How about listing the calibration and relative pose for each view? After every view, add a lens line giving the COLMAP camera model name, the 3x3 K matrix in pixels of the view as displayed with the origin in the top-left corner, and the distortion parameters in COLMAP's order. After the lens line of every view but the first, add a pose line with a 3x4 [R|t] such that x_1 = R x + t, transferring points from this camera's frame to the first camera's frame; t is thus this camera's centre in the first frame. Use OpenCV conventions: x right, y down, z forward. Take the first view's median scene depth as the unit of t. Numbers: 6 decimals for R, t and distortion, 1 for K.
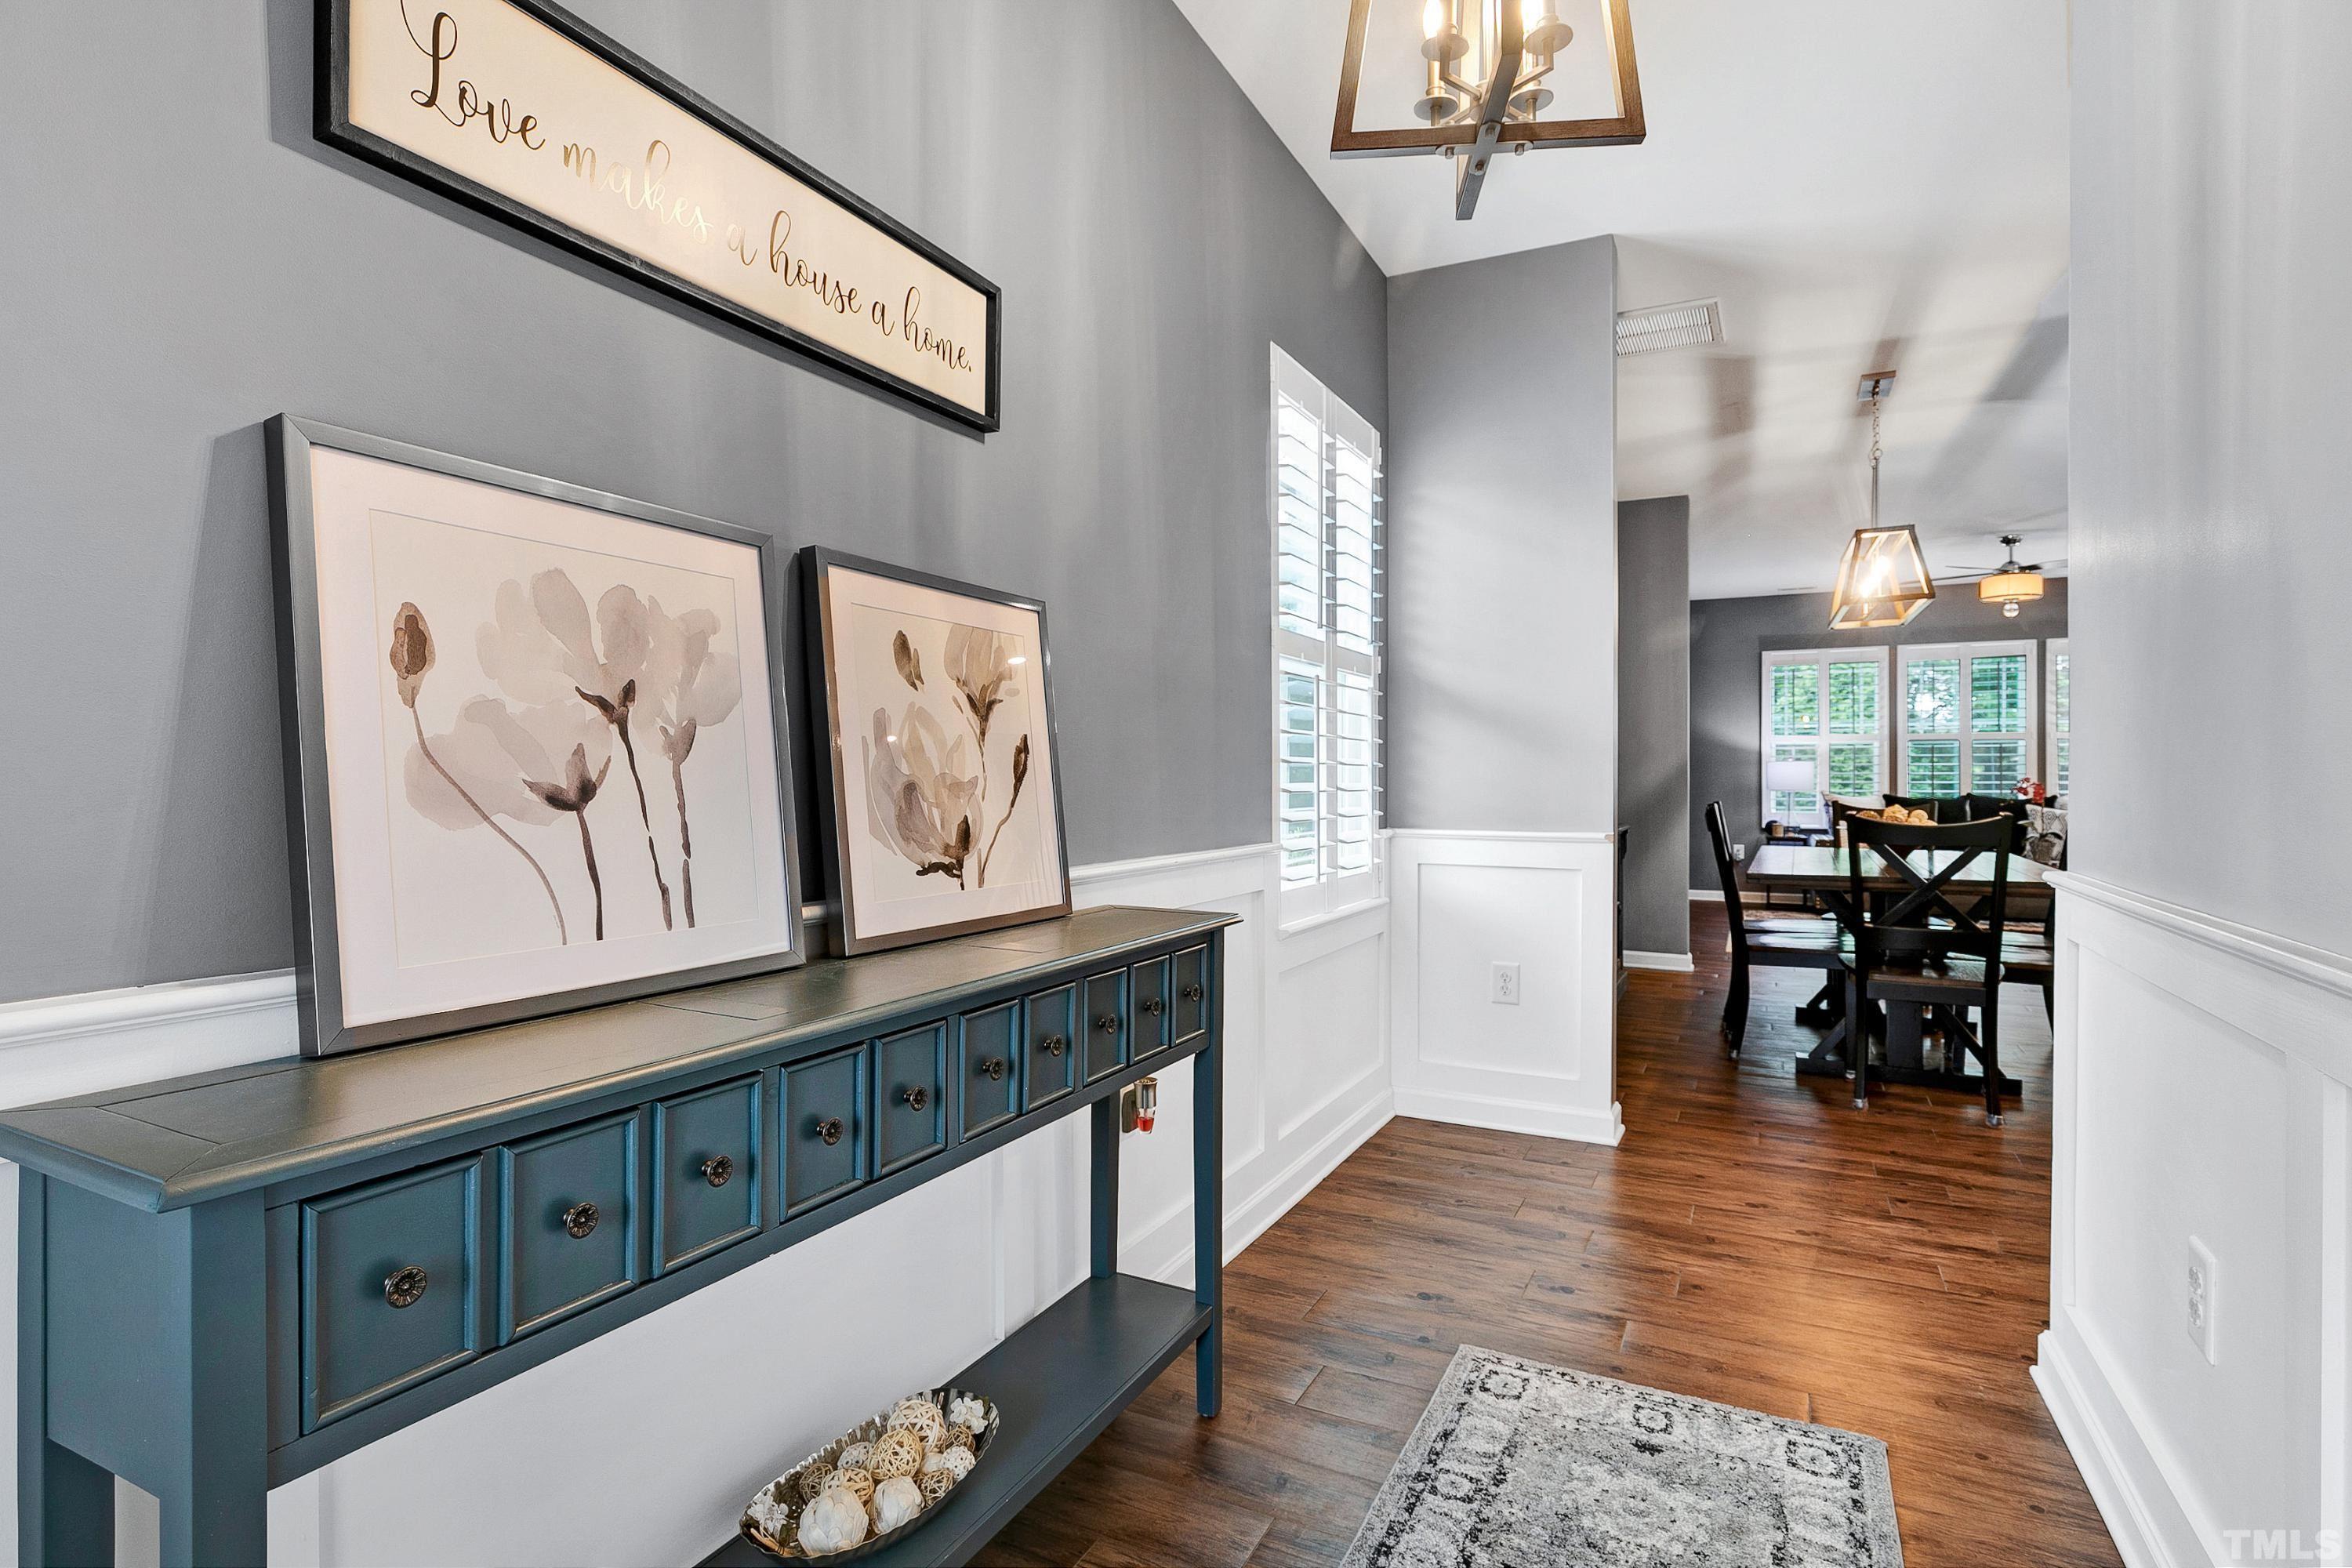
lens RADIAL K [[1125.3, 0, 1231.3], [0, 1125.3, 788.8], [0, 0, 1]] dist [0.021450, 0.000137]
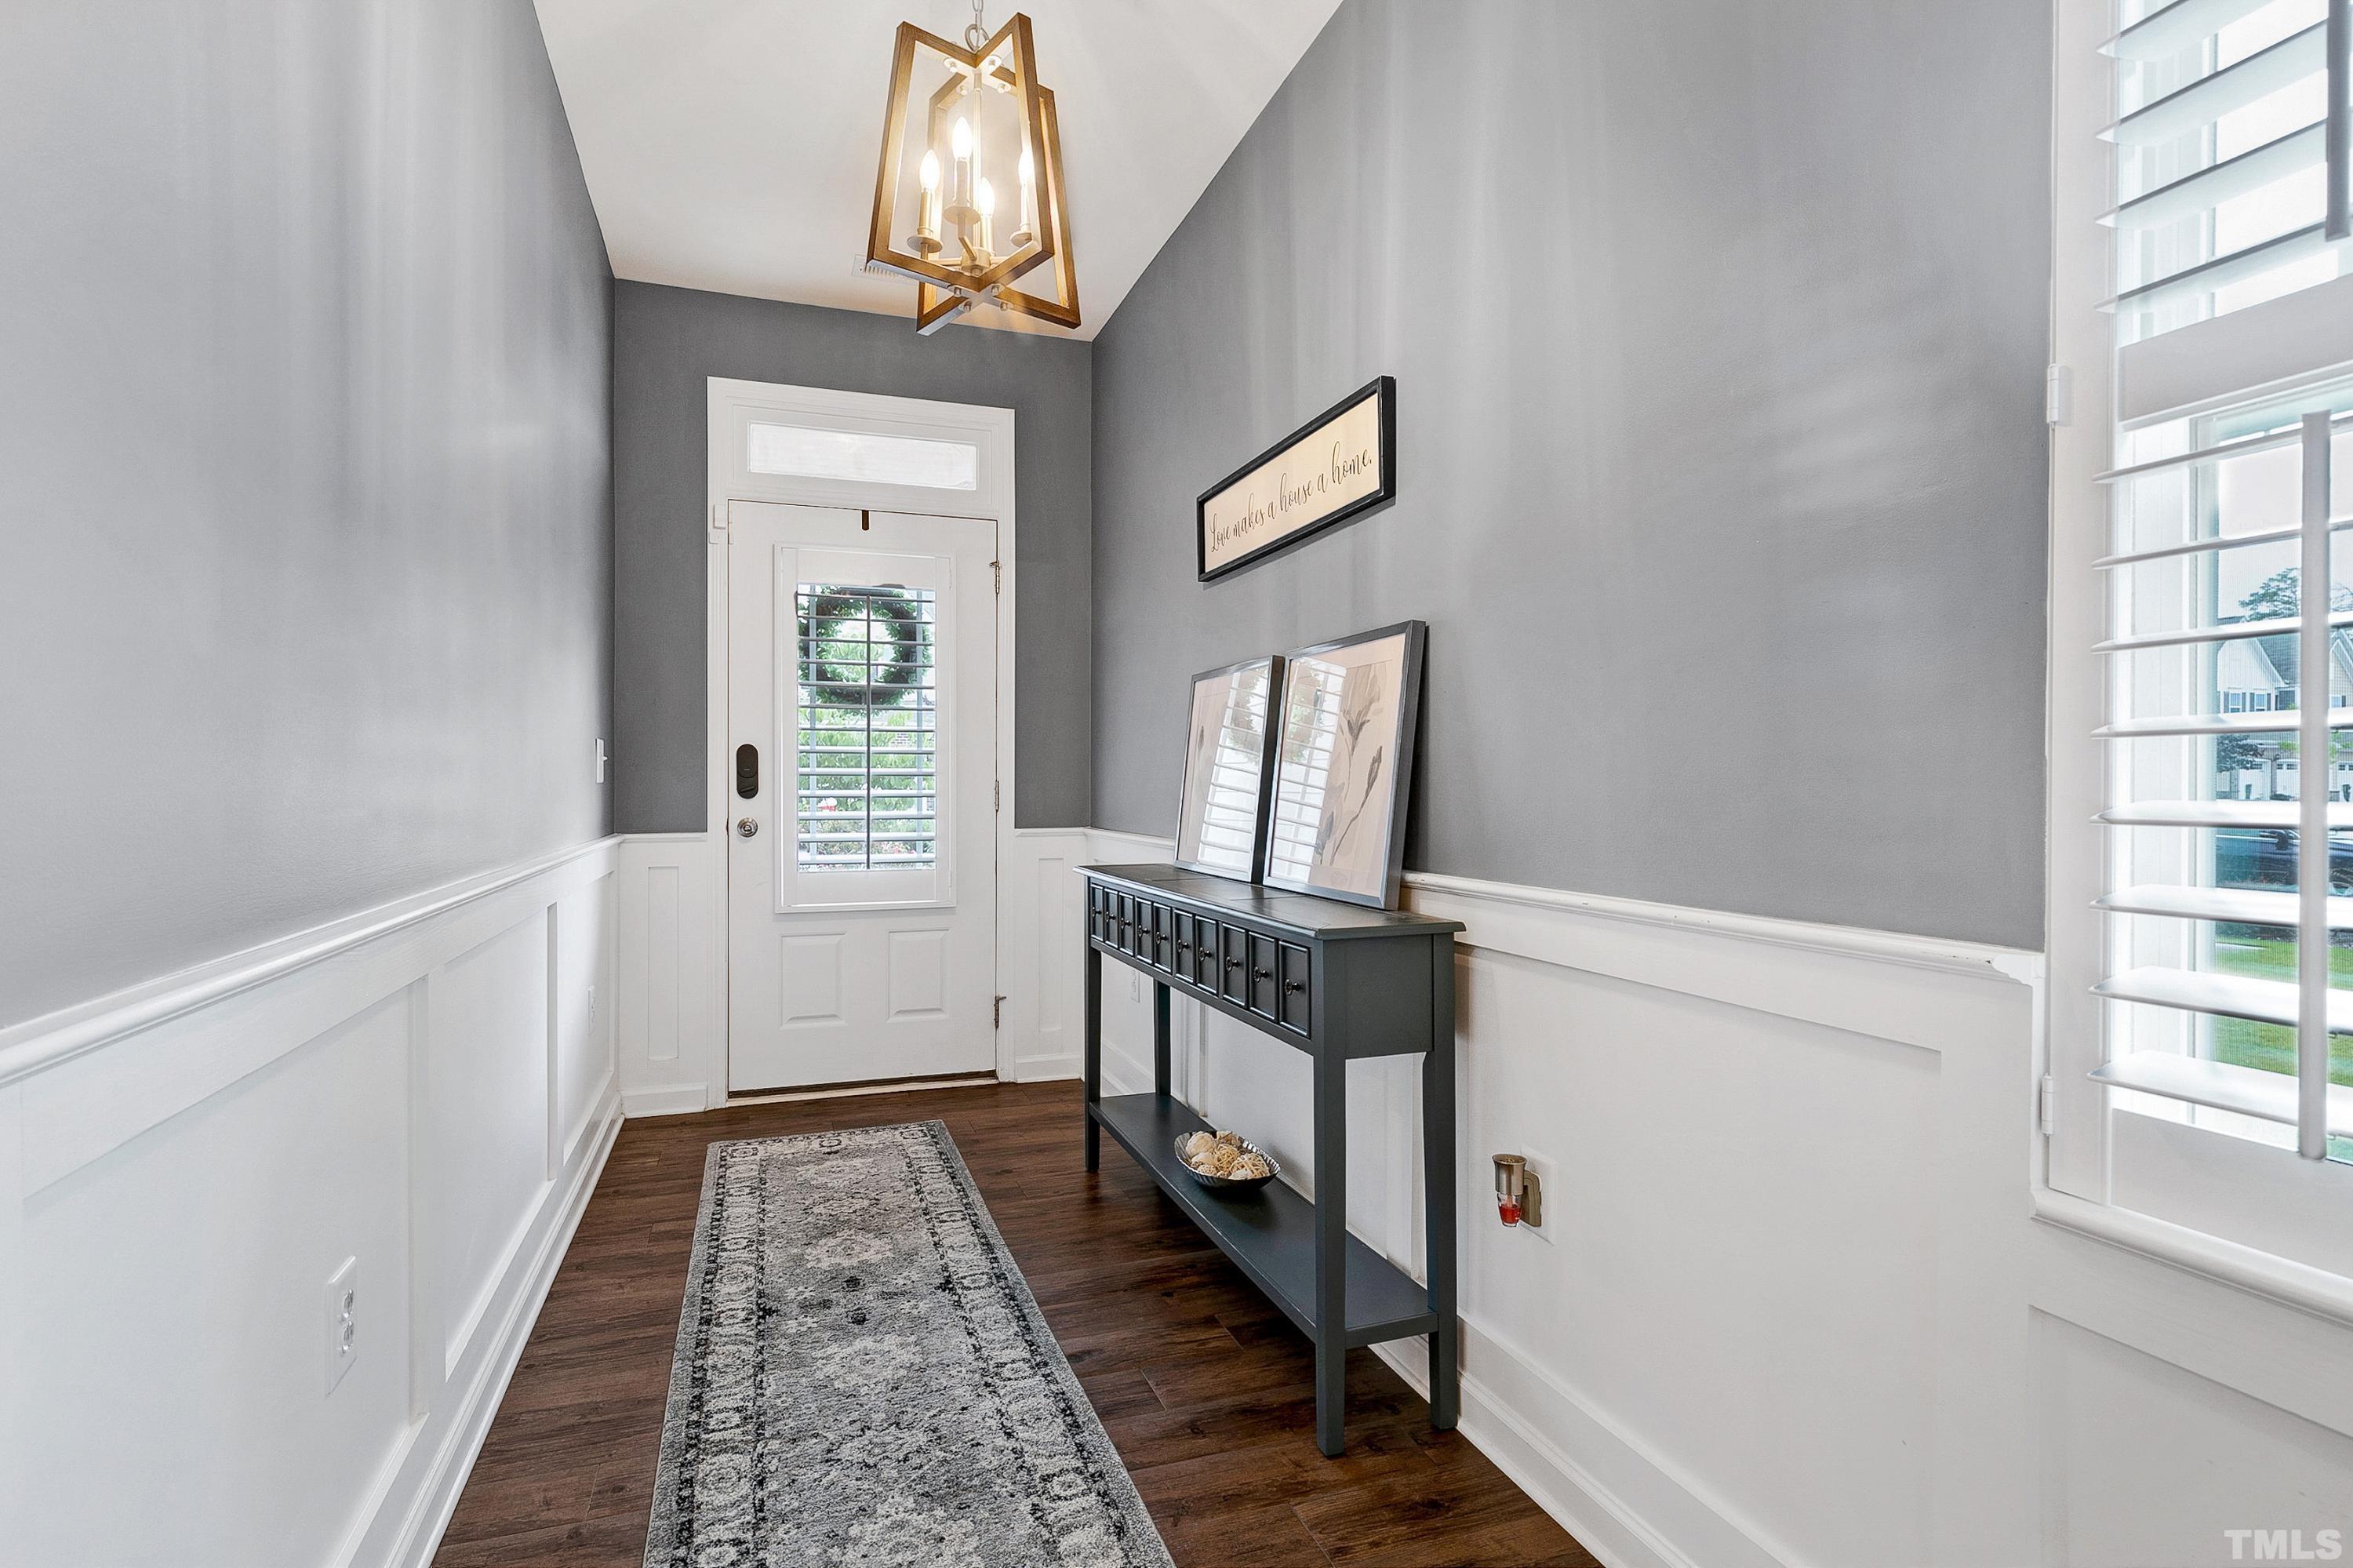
lens RADIAL K [[1126.1, 0, 1176.5], [0, 1126.1, 784.0], [0, 0, 1]] dist [0.000187, -0.000058]
pose [[-0.697406, -0.001579, -0.716675, 0.809080], [-0.006434, 0.999971, 0.004058, -0.012772], [0.716647, 0.007441, -0.697396, 1.684998]]
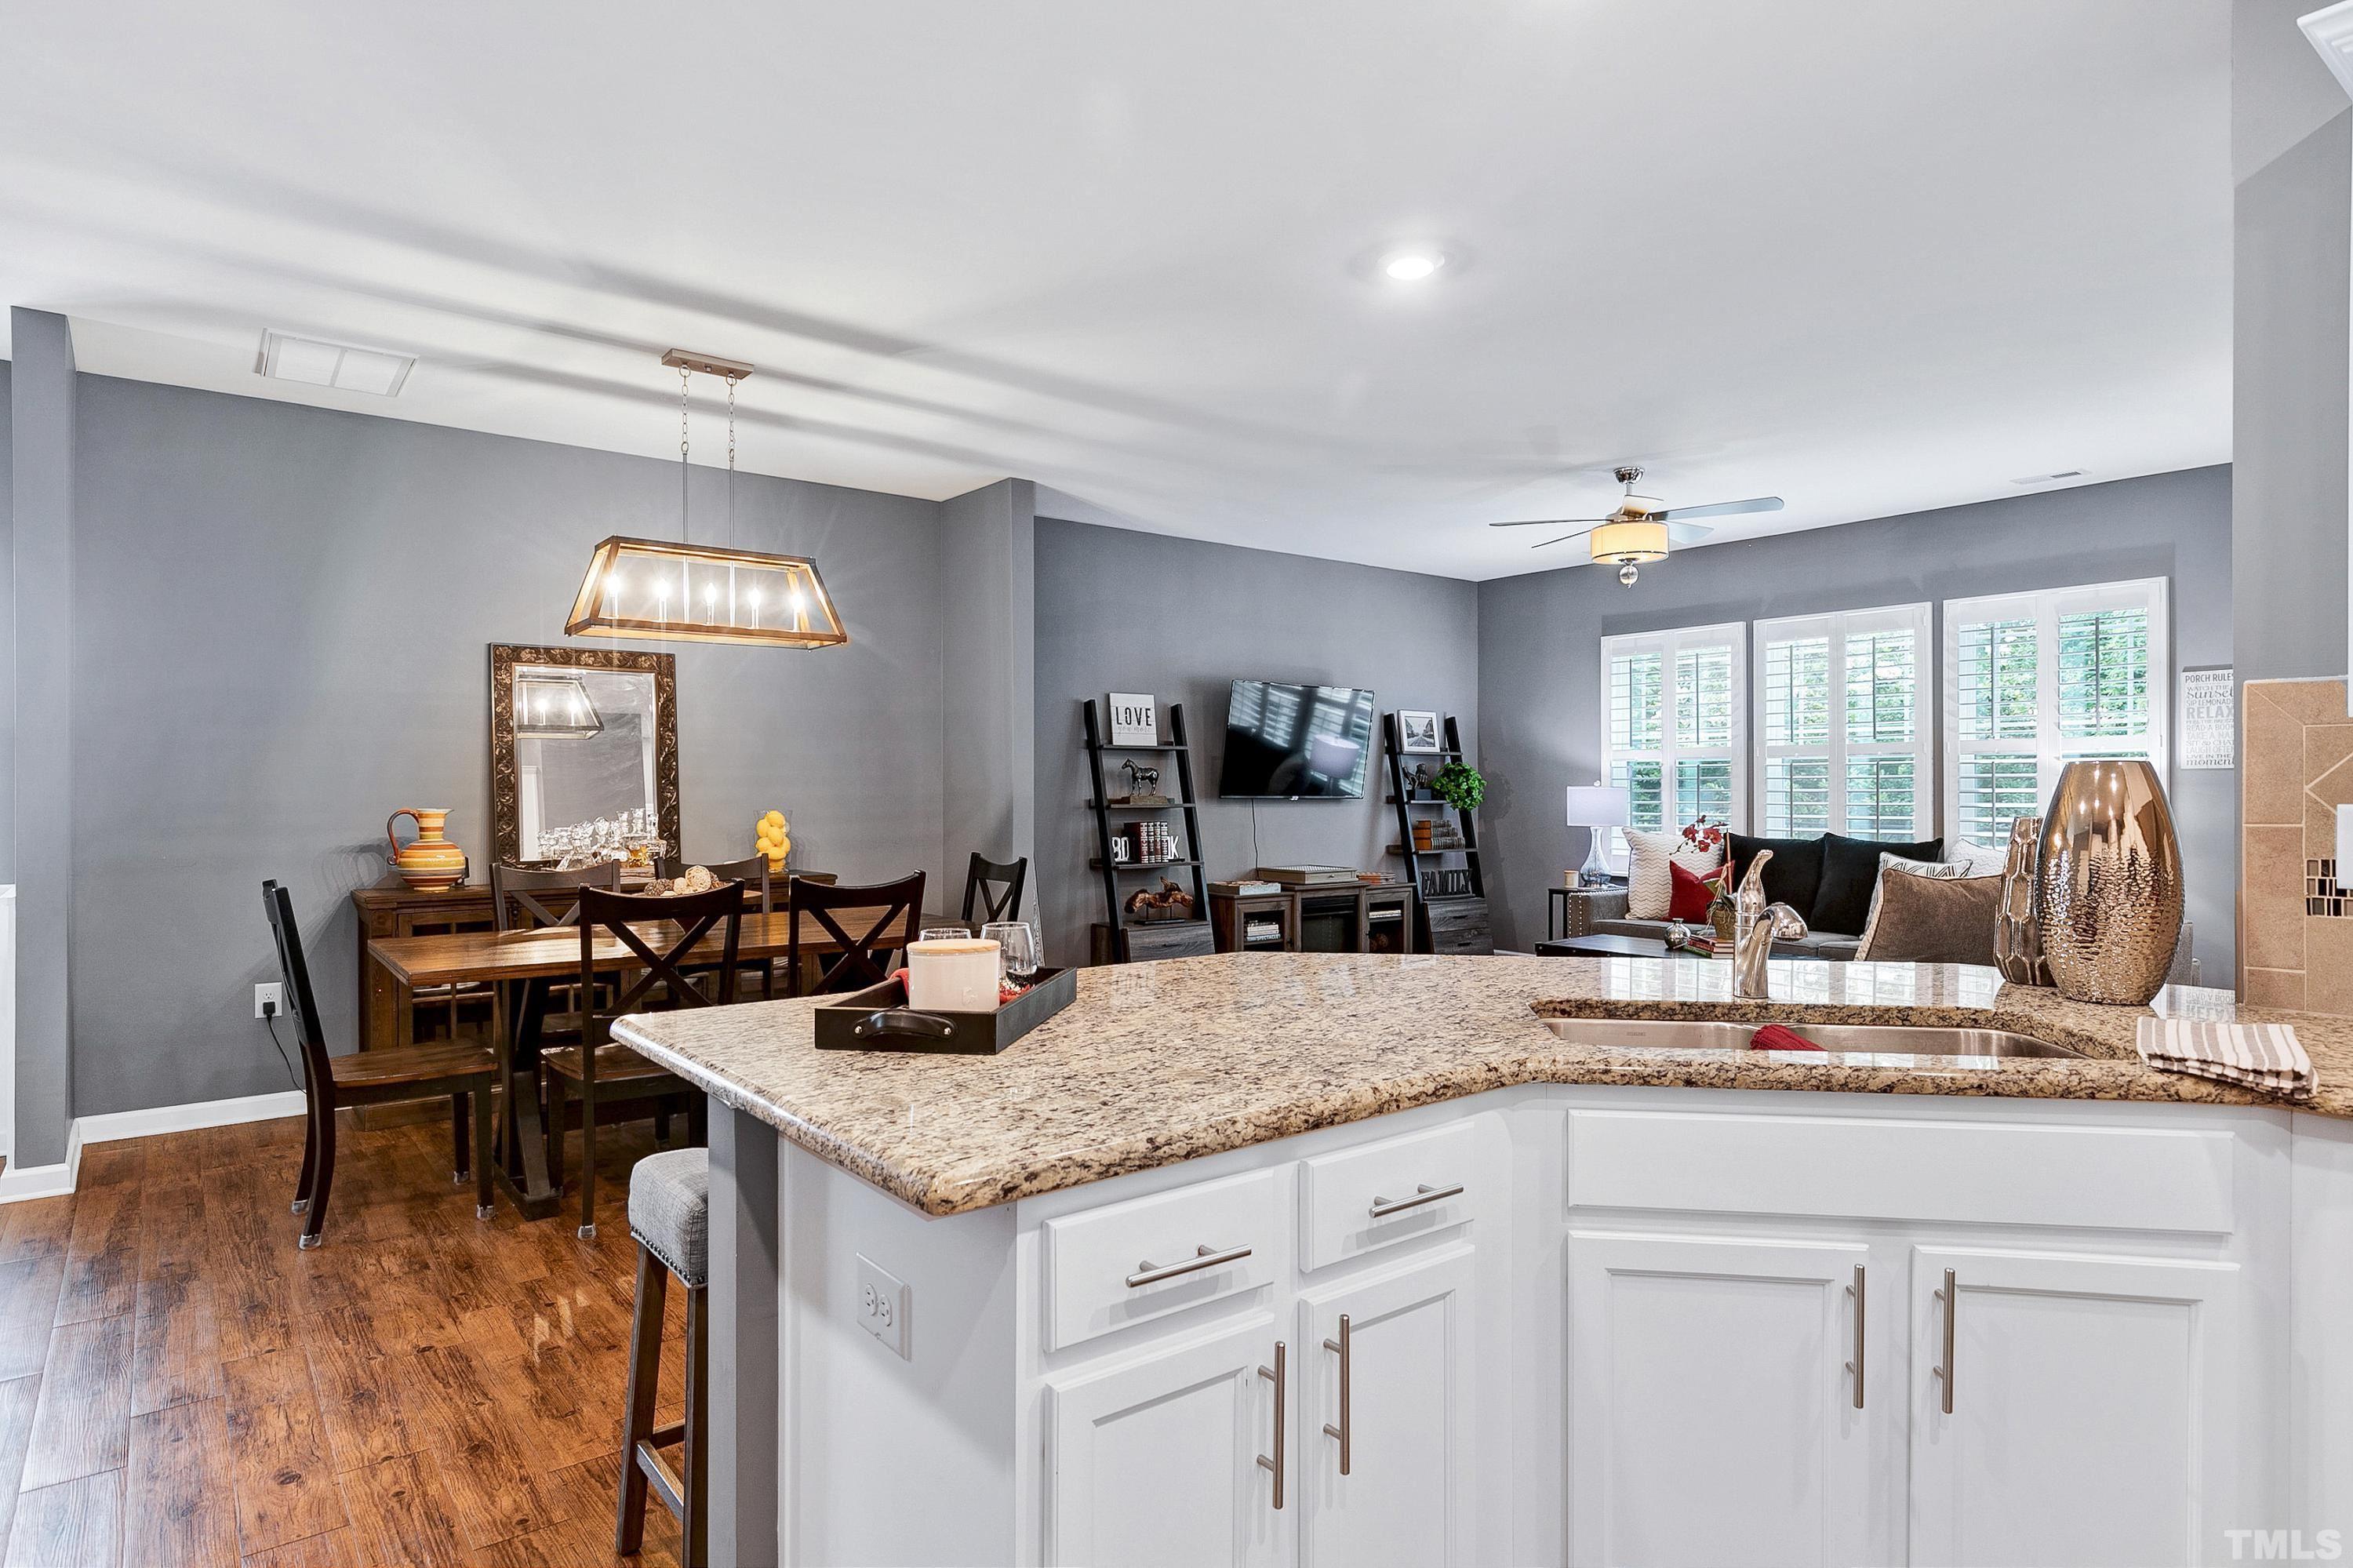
lens RADIAL K [[1288.3, 0, 1182.8], [0, 1288.3, 790.0], [0, 0, 1]] dist [0.002977, 0.000446]
pose [[0.904093, -0.003006, -0.427326, 3.397194], [0.000271, 0.999979, -0.006463, -0.095586], [0.427337, 0.005727, 0.904074, 0.757831]]
